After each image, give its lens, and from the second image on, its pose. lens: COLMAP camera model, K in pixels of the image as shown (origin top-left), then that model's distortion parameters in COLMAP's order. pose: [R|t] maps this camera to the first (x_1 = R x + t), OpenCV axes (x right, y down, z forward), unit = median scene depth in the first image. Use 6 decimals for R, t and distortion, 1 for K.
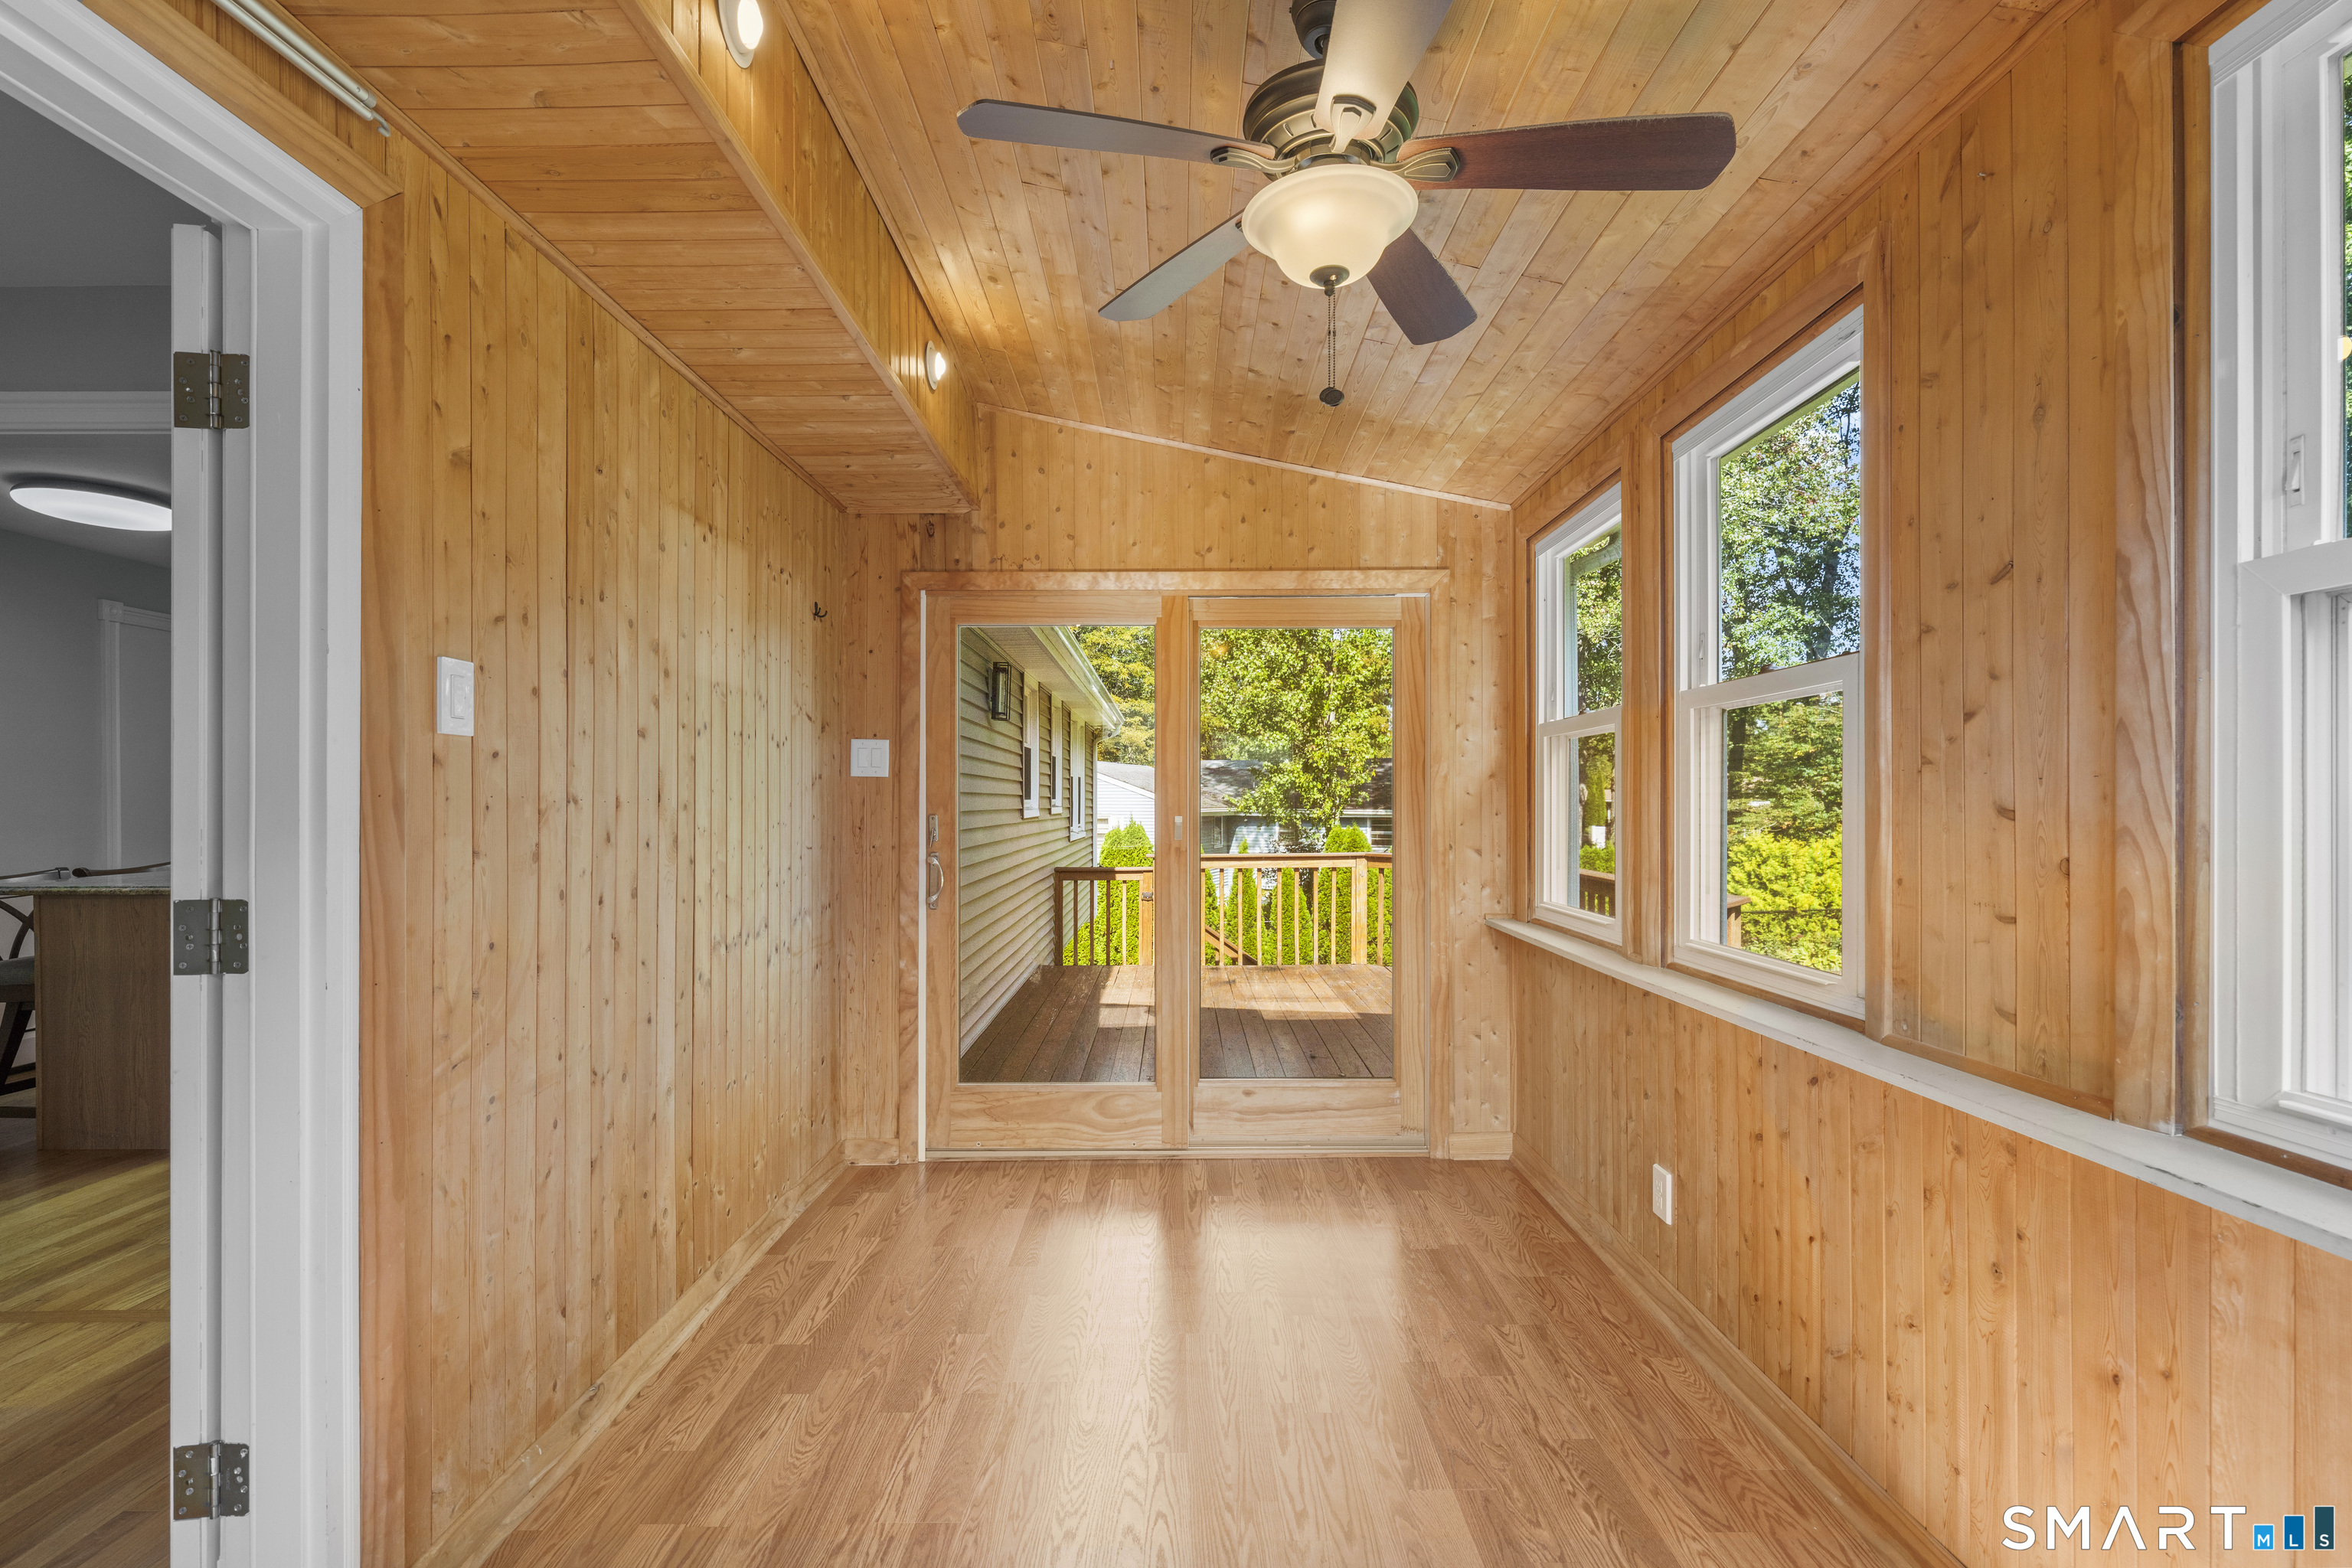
lens RADIAL K [[1035.8, 0, 1169.8], [0, 1035.8, 799.7], [0, 0, 1]] dist [-0.000582, -0.000221]
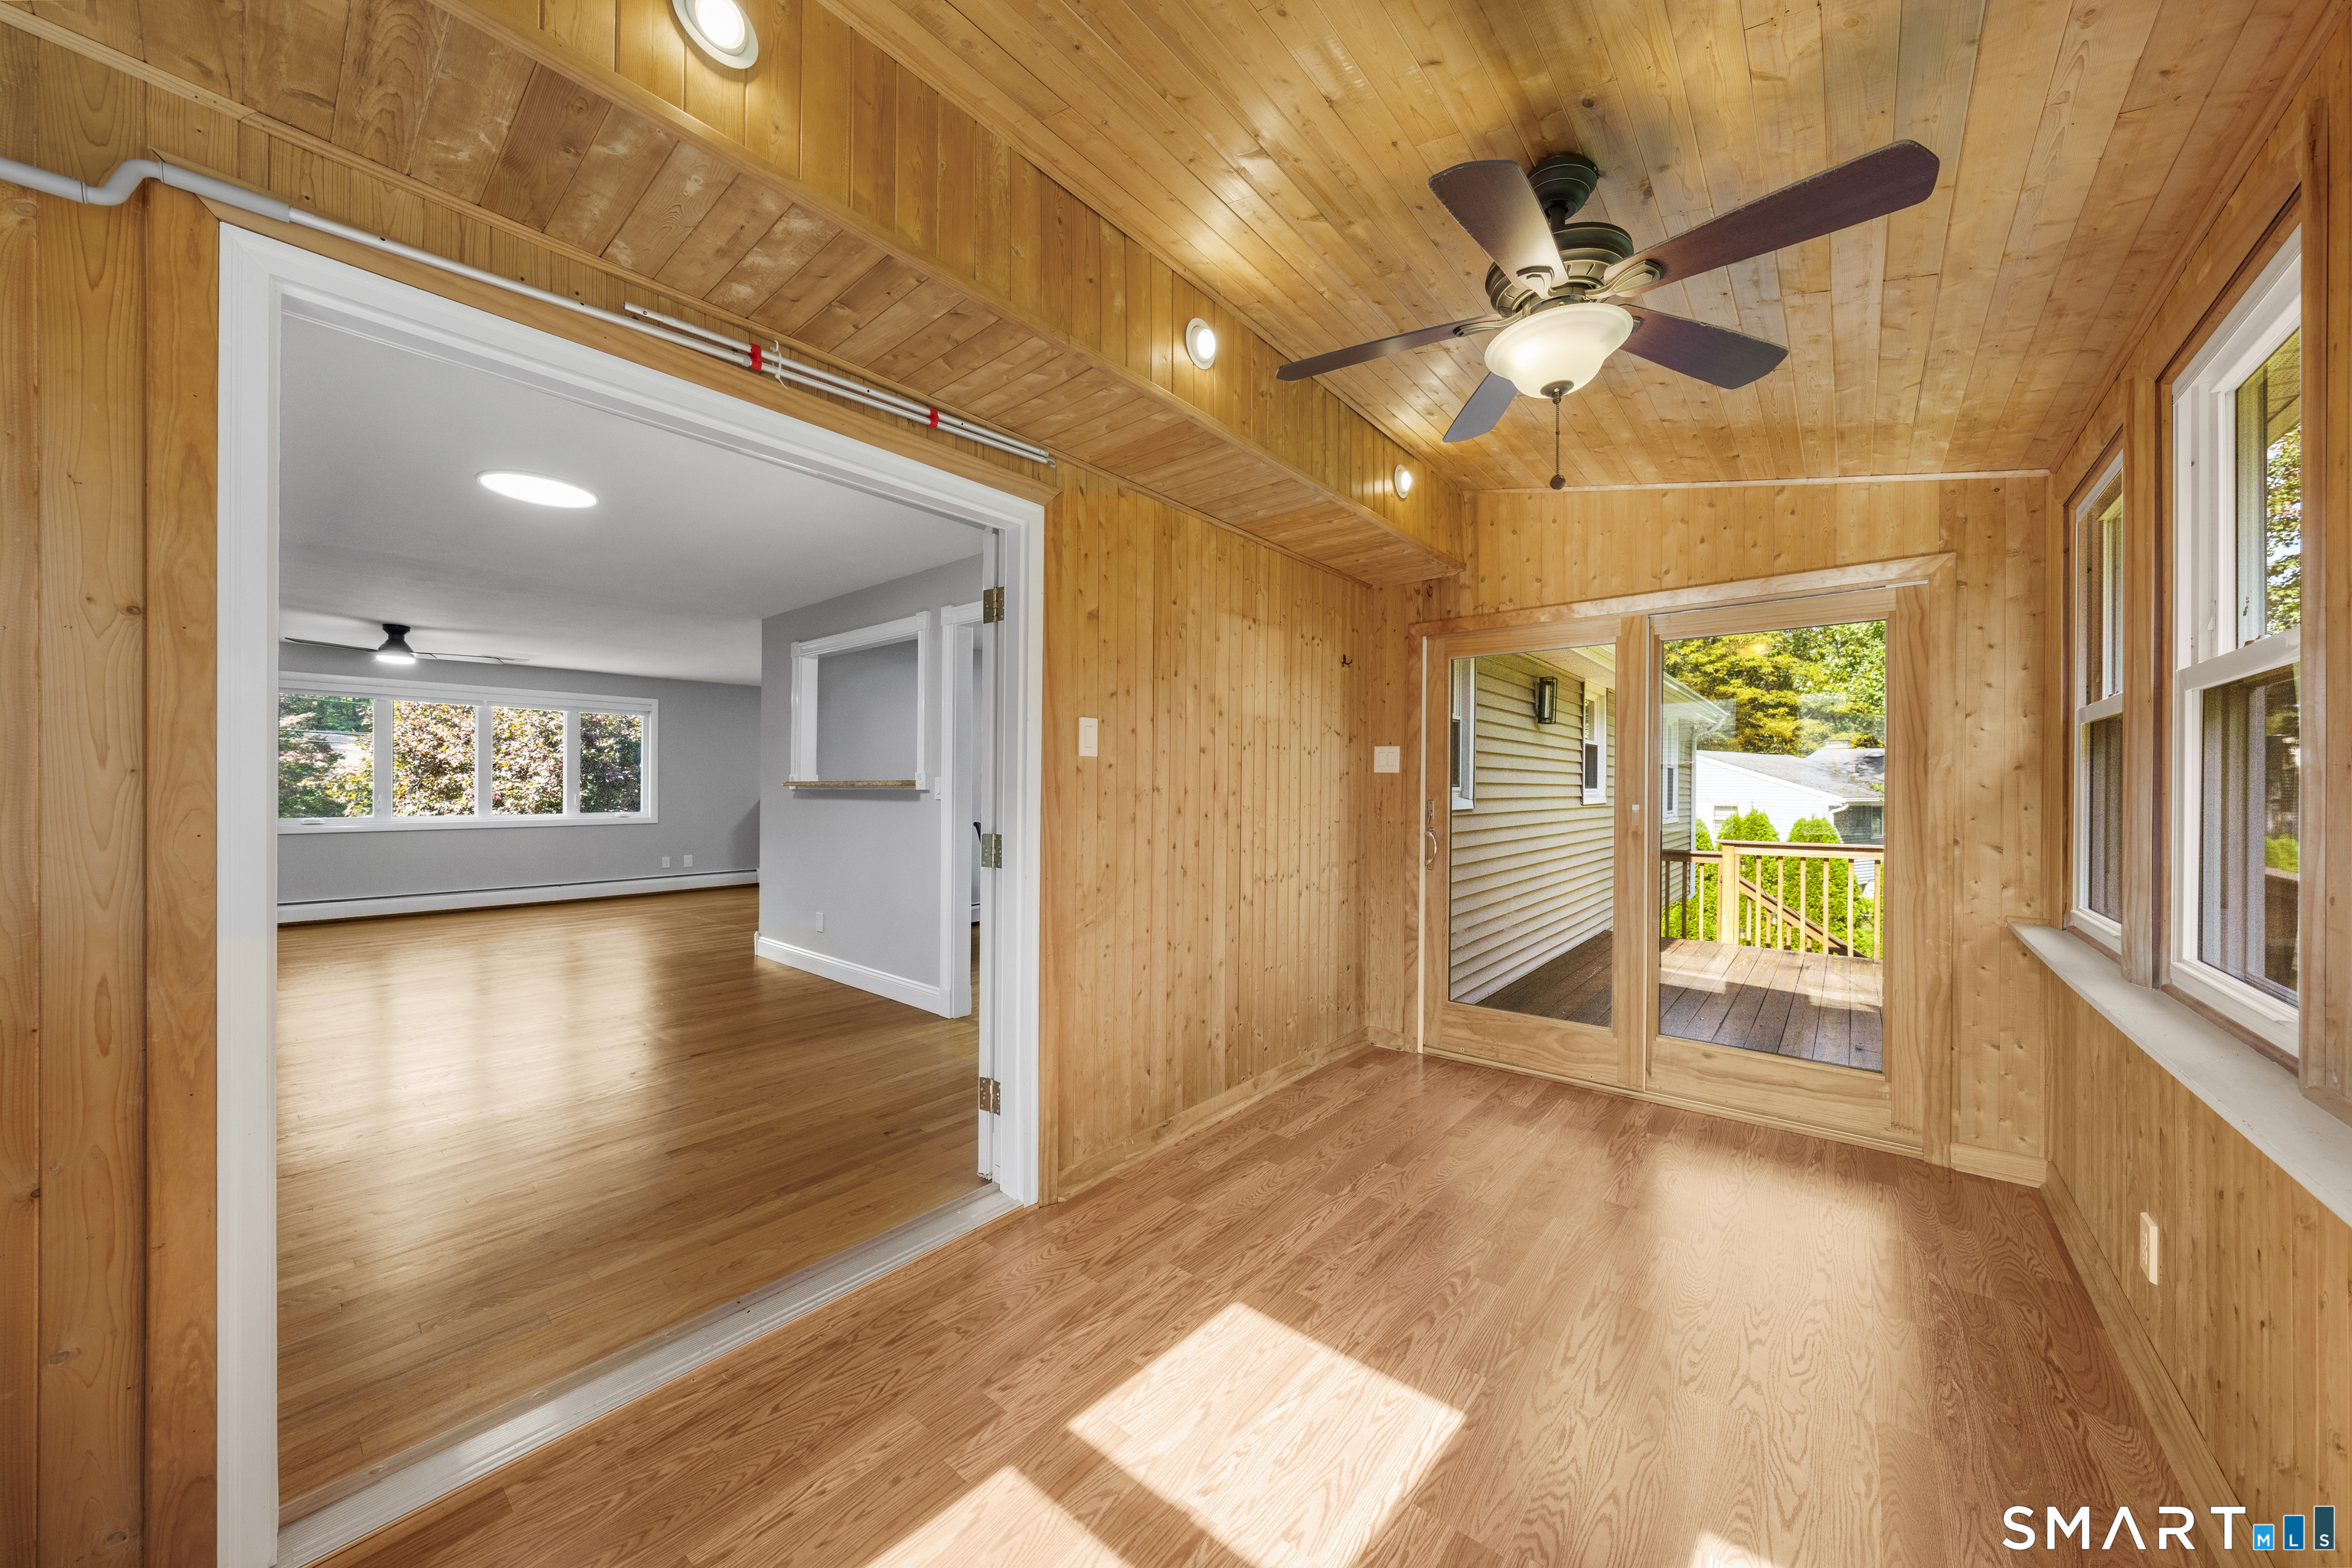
lens RADIAL K [[802.6, 0, 1165.7], [0, 802.6, 781.4], [0, 0, 1]] dist [-0.000589, 0.000163]
pose [[0.768989, 0.000055, -0.639262, 0.241222], [-0.004153, 0.999979, -0.004911, -0.004888], [0.639248, 0.006432, 0.768973, -0.045950]]
